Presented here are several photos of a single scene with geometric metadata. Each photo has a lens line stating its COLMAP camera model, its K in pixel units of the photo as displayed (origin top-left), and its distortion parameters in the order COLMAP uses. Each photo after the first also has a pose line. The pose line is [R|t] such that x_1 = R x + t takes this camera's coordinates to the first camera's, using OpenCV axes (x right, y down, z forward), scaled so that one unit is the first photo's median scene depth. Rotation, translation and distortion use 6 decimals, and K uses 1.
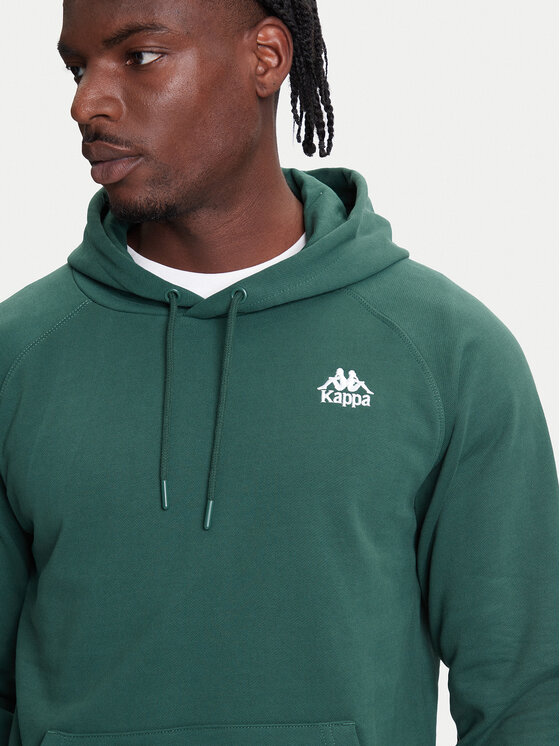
lens RADIAL K [[1616.8, 0, 279.2], [0, 1616.8, 375.5], [0, 0, 1]] dist [-0.087624, 0.000000]
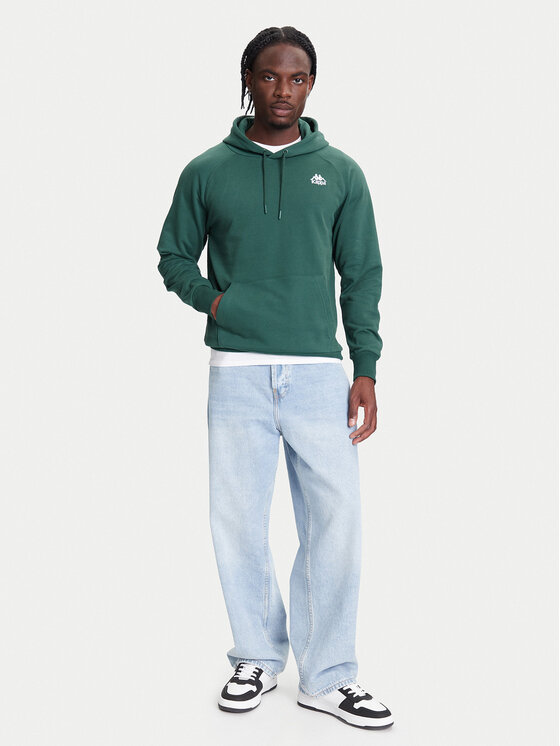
lens RADIAL K [[1022.0, 0, 285.6], [0, 1022.0, 373.7], [0, 0, 1]] dist [-0.164340, 0.000000]
pose [[0.973385, -0.011182, 0.228904, -0.506511], [-0.010348, 0.995646, 0.092641, 0.210620], [-0.228944, -0.092544, 0.969031, -1.063013]]
